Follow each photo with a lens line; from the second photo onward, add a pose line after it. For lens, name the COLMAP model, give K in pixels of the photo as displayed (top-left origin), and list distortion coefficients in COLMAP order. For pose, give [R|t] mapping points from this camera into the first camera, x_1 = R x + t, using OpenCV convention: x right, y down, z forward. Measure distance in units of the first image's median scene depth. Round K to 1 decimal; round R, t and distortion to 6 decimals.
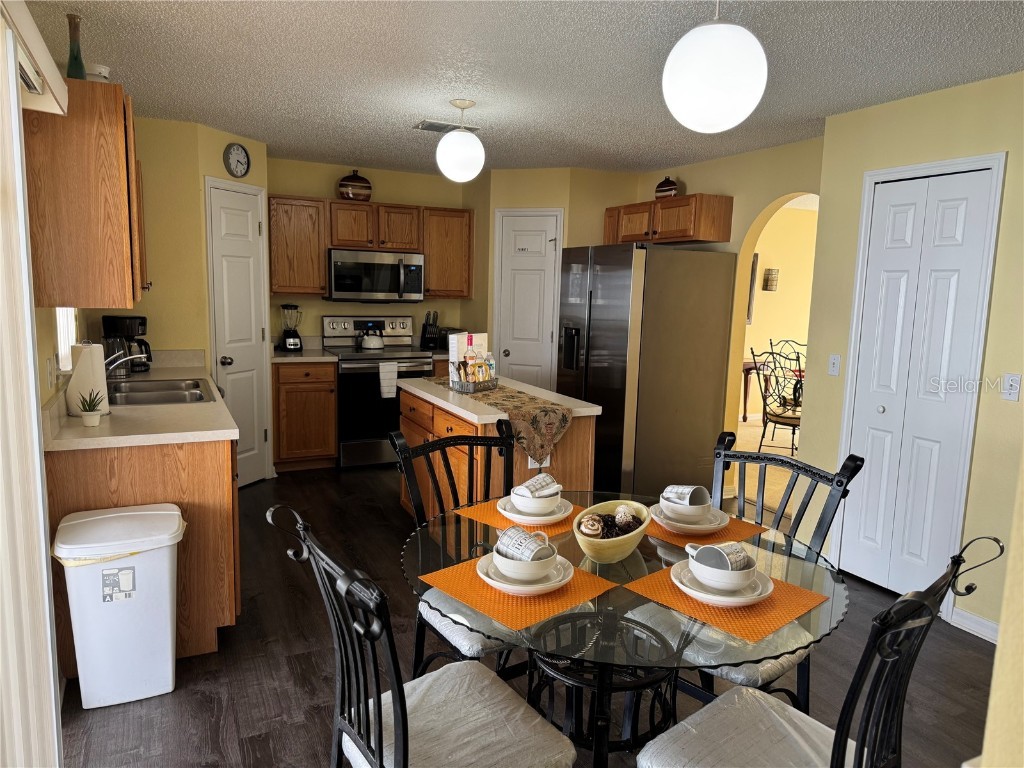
lens RADIAL K [[731.6, 0, 508.9], [0, 731.6, 394.6], [0, 0, 1]] dist [0.029028, -0.009040]
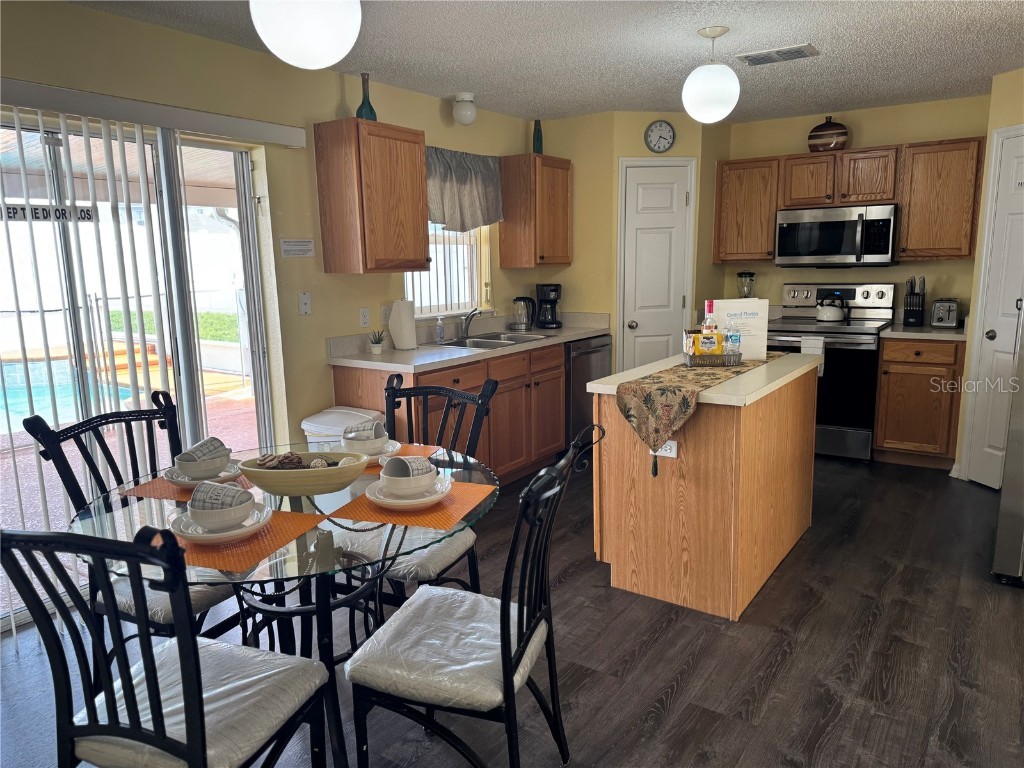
lens RADIAL K [[731.6, 0, 510.2], [0, 731.6, 378.2], [0, 0, 1]] dist [0.029028, -0.009040]
pose [[0.507683, 0.102290, -0.855450, 0.396576], [-0.093604, 0.993598, 0.063258, -0.015922], [0.856444, 0.047959, 0.514008, 0.245938]]
